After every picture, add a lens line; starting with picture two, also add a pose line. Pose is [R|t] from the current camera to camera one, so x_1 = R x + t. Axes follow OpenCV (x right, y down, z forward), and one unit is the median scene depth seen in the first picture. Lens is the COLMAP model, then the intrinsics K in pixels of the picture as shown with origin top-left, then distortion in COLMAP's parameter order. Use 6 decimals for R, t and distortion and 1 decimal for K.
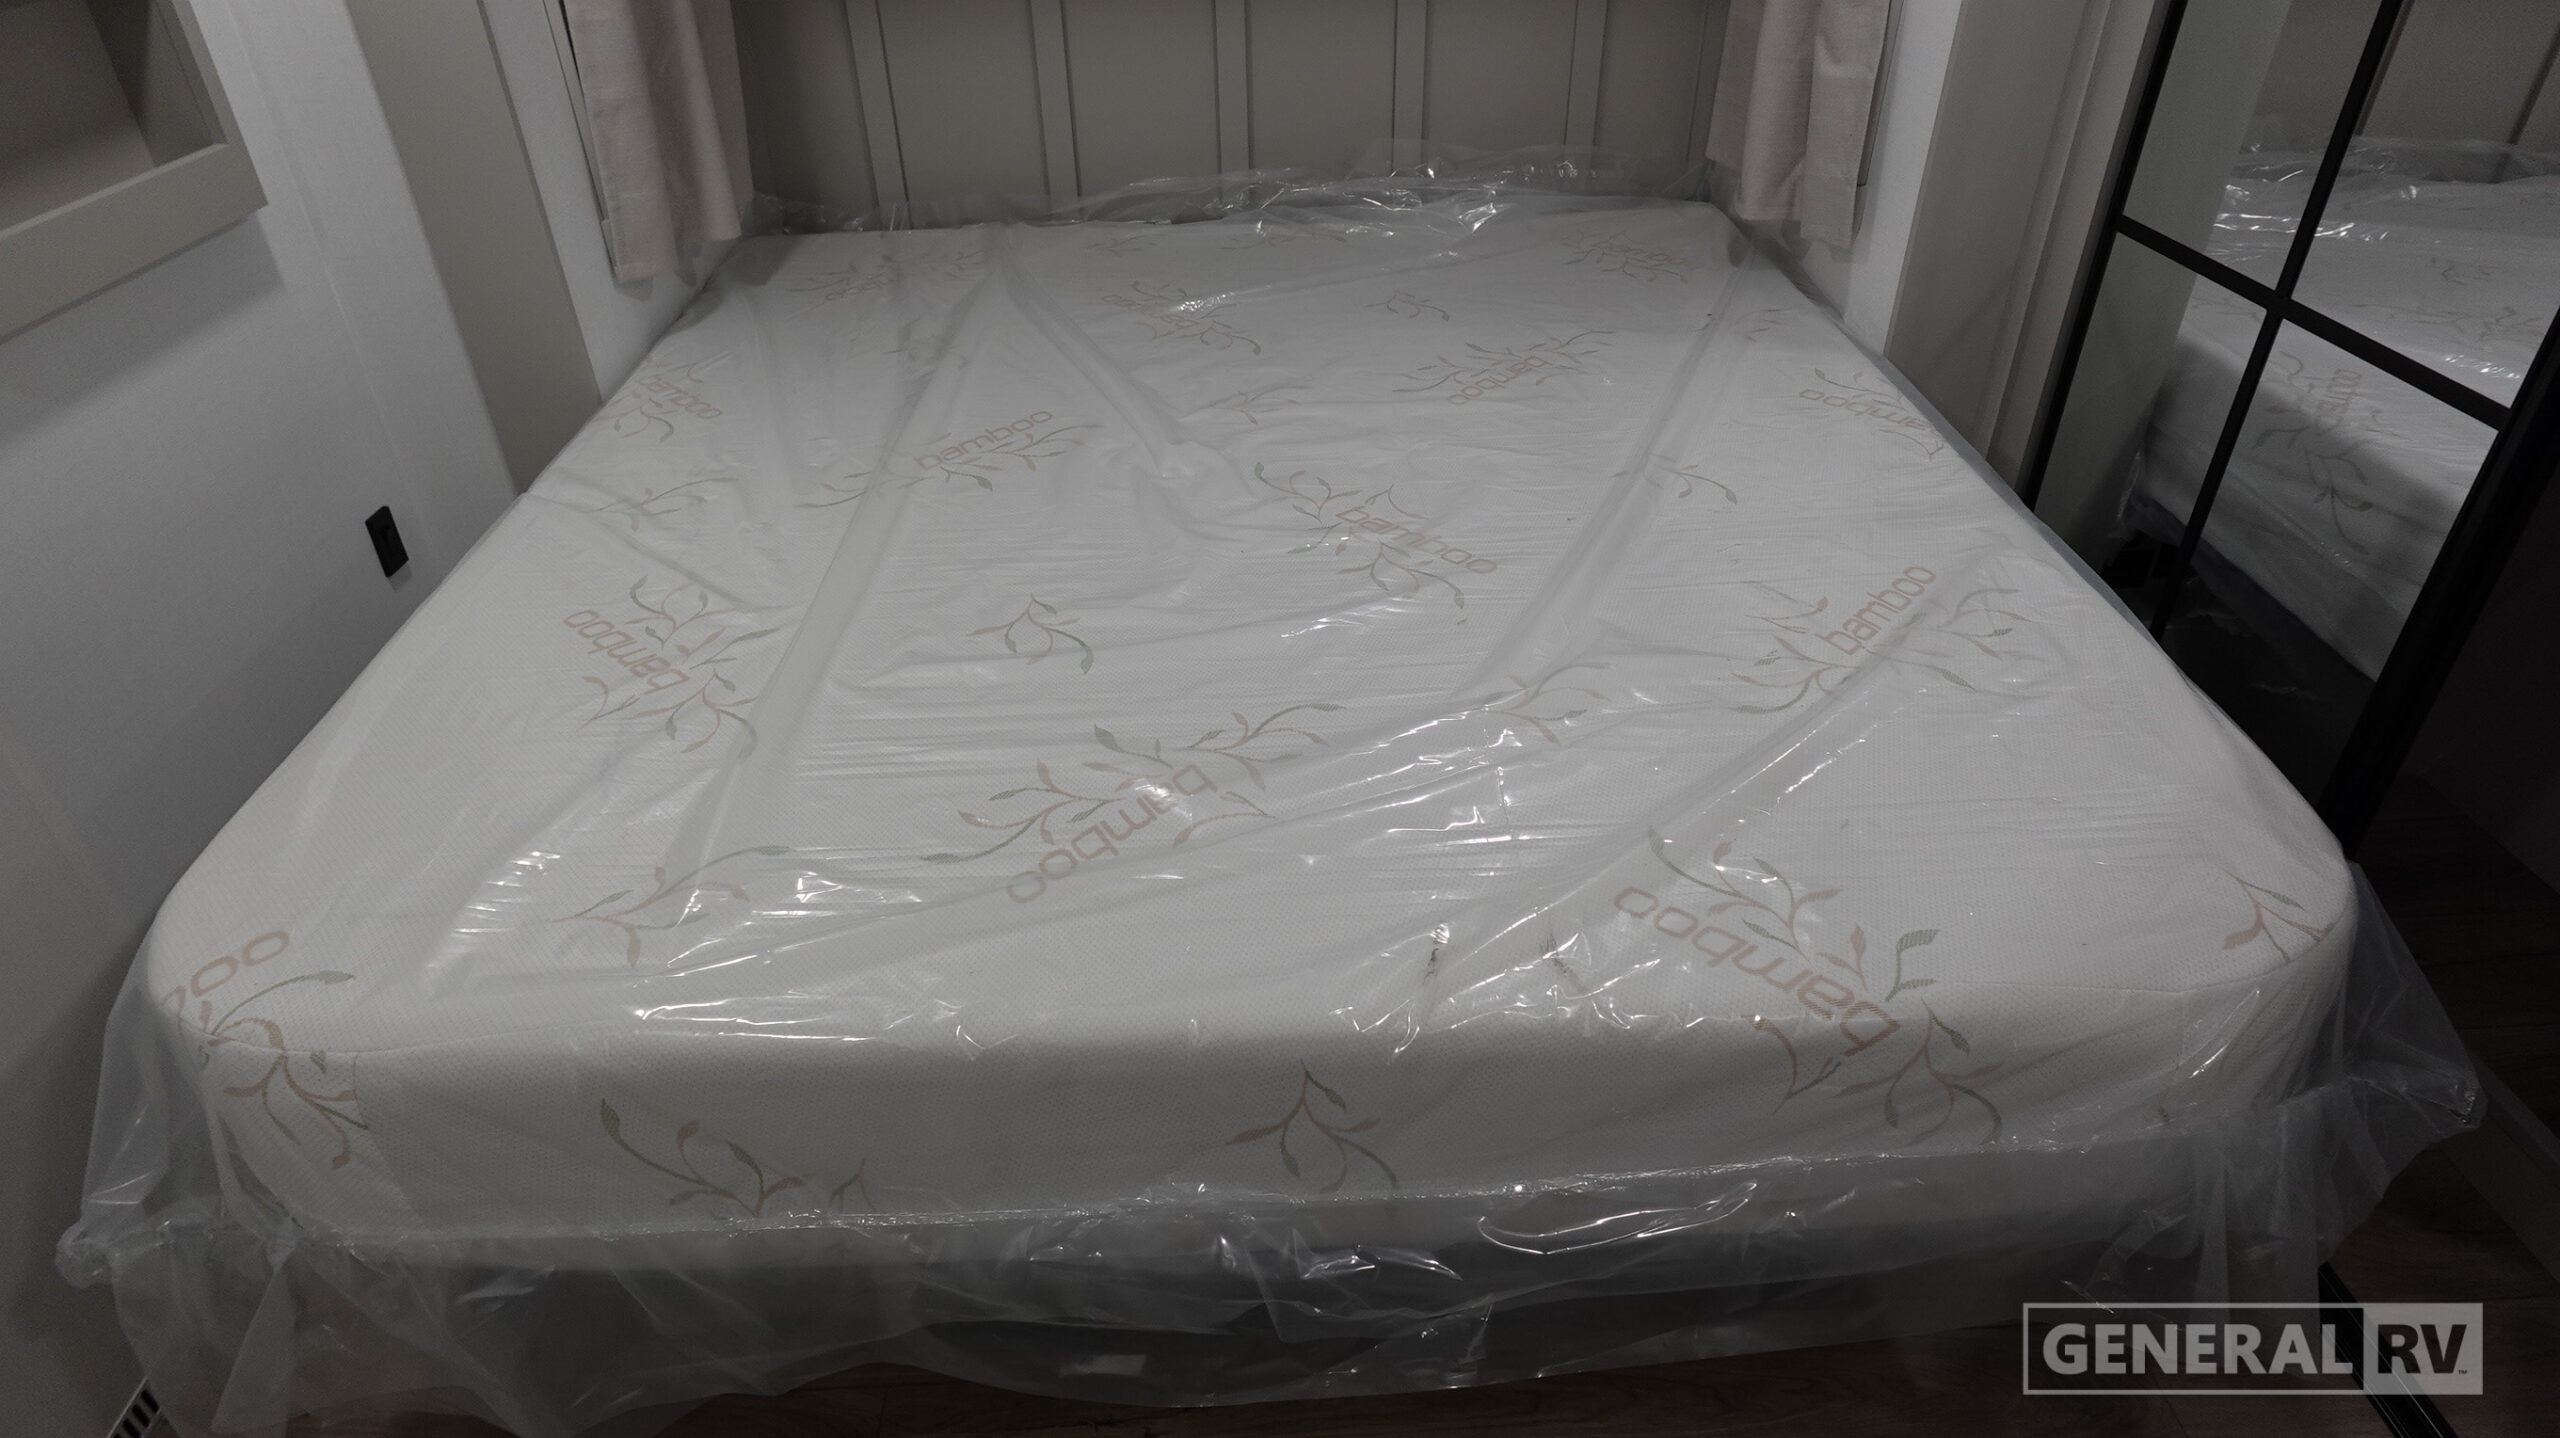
lens RADIAL K [[1447.5, 0, 1269.6], [0, 1447.5, 715.4], [0, 0, 1]] dist [-0.005316, 0.004934]
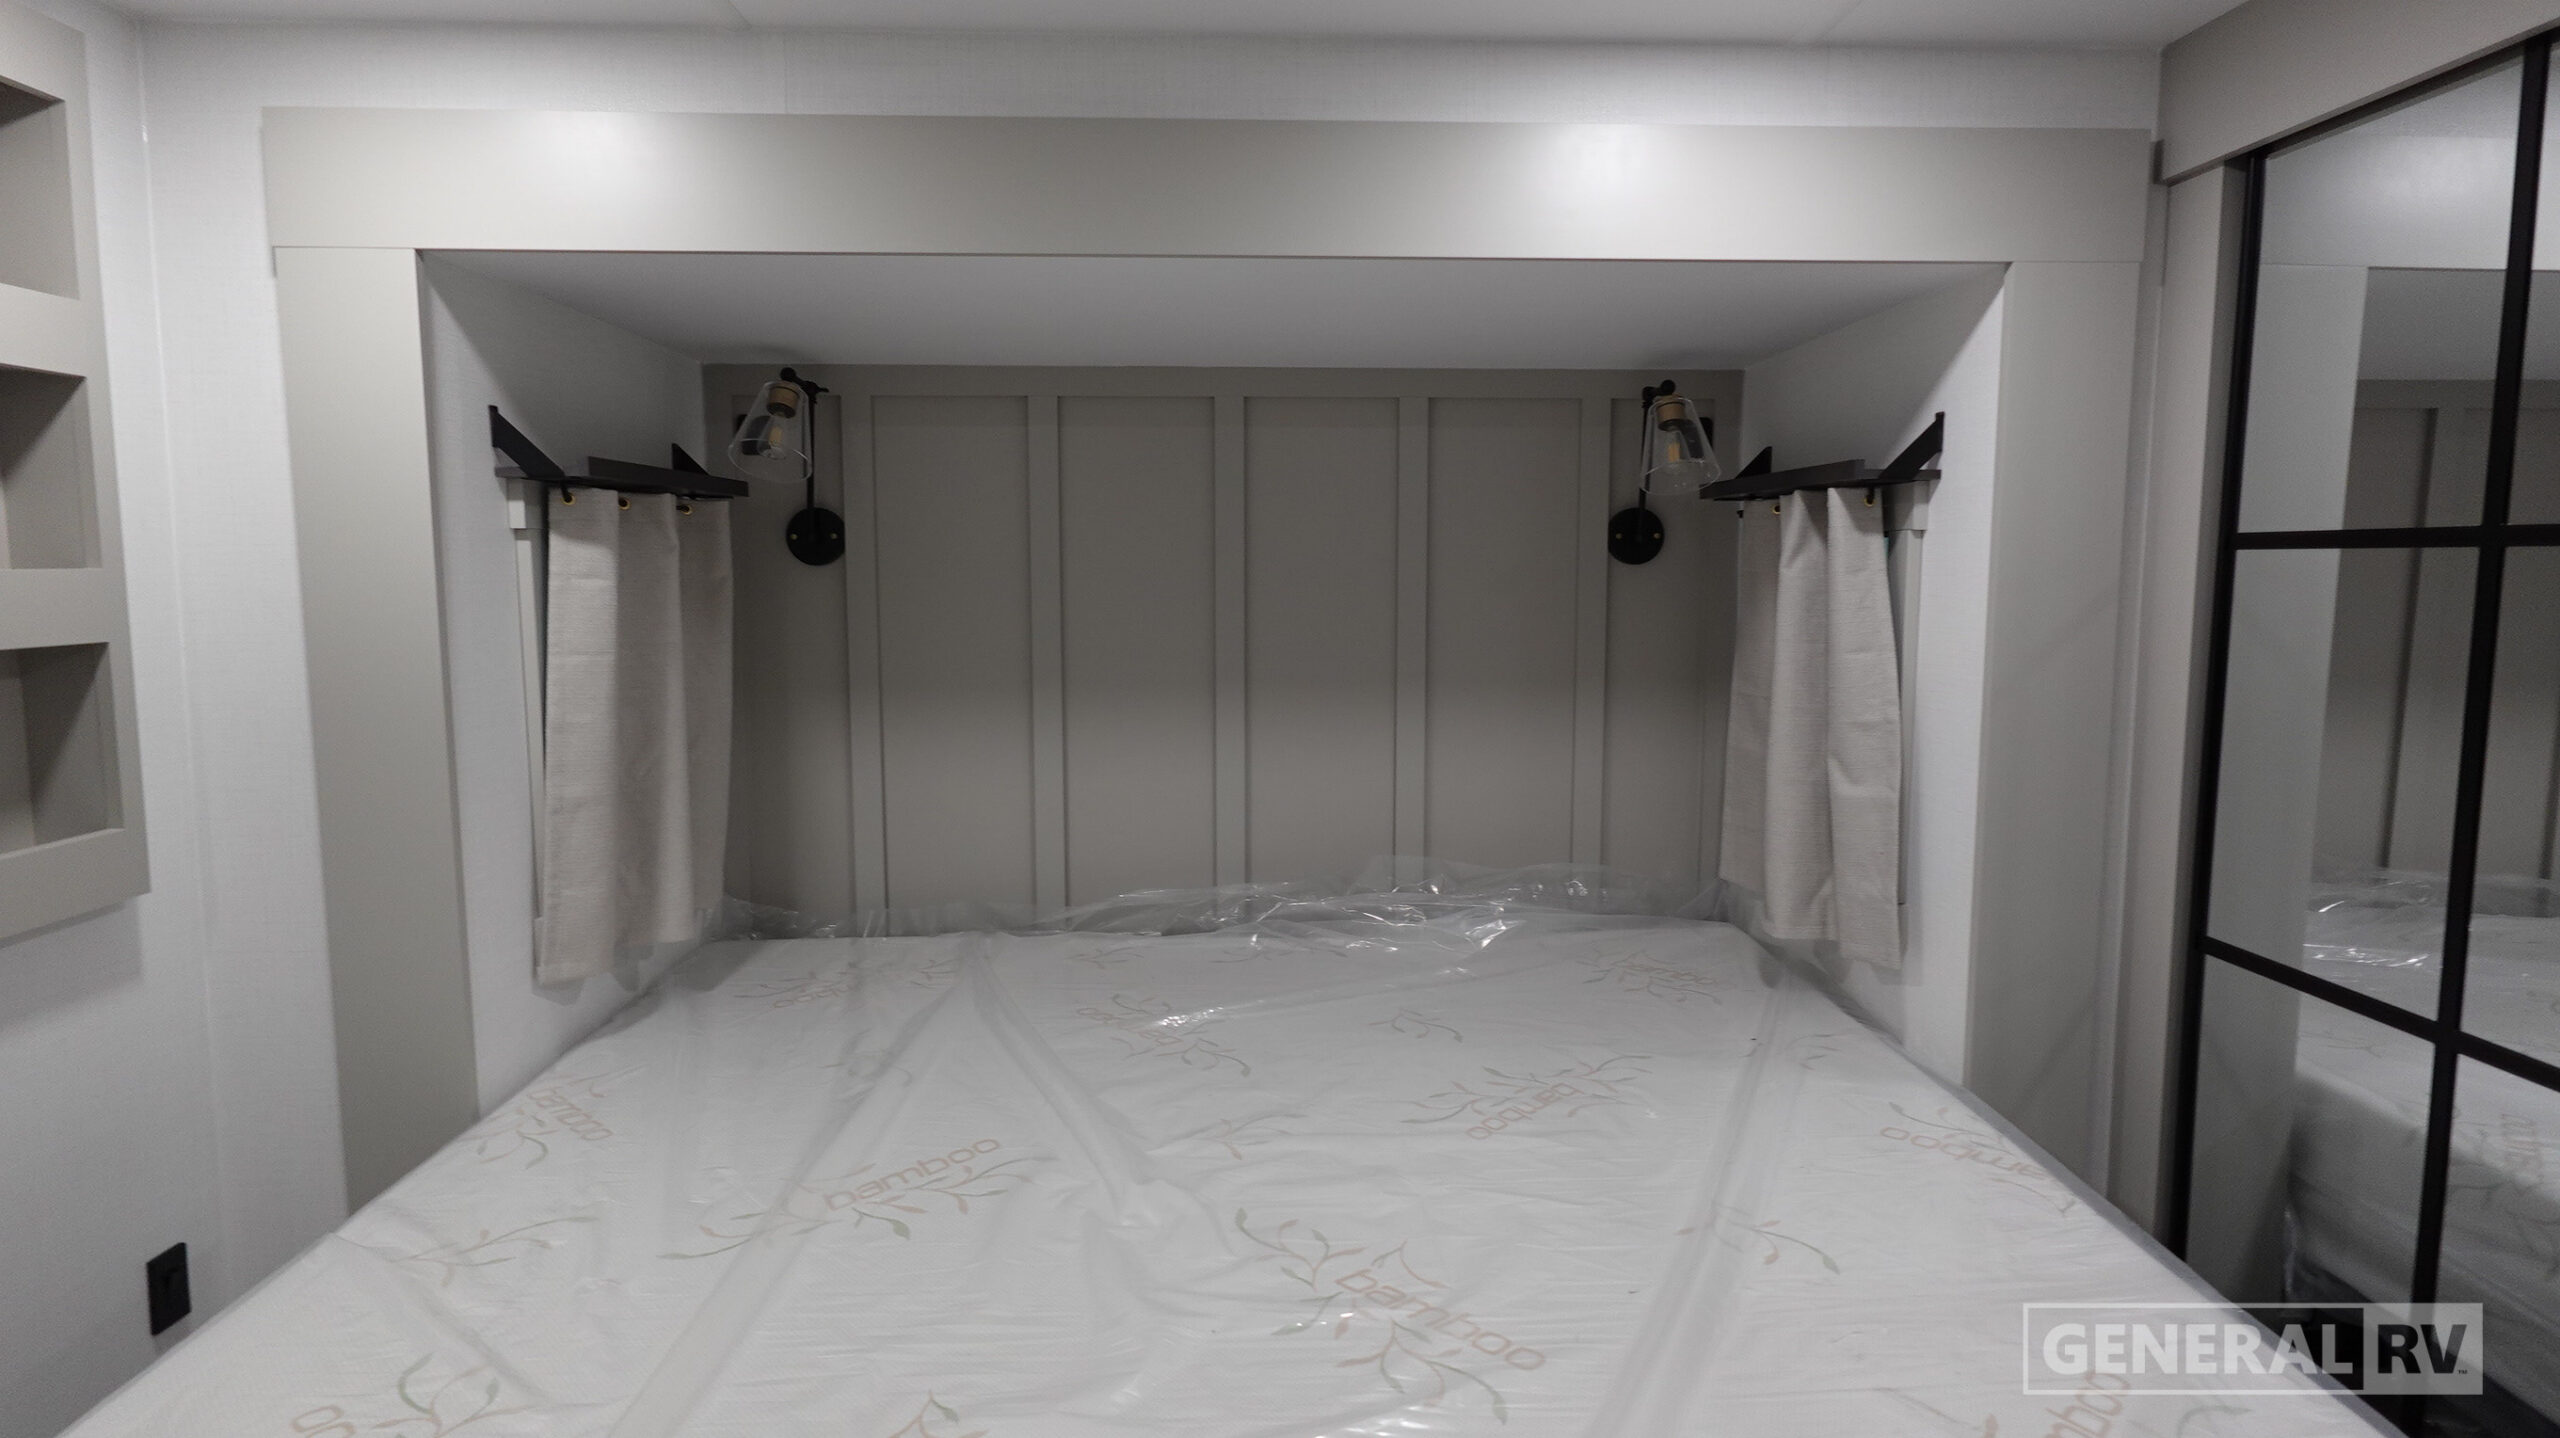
lens RADIAL K [[1447.5, 0, 1282.7], [0, 1447.5, 723.0], [0, 0, 1]] dist [-0.005316, 0.004934]
pose [[0.999854, 0.016874, 0.002778, 0.008132], [-0.013664, 0.885967, -0.463546, -0.034422], [-0.010283, 0.463440, 0.886068, 0.129894]]
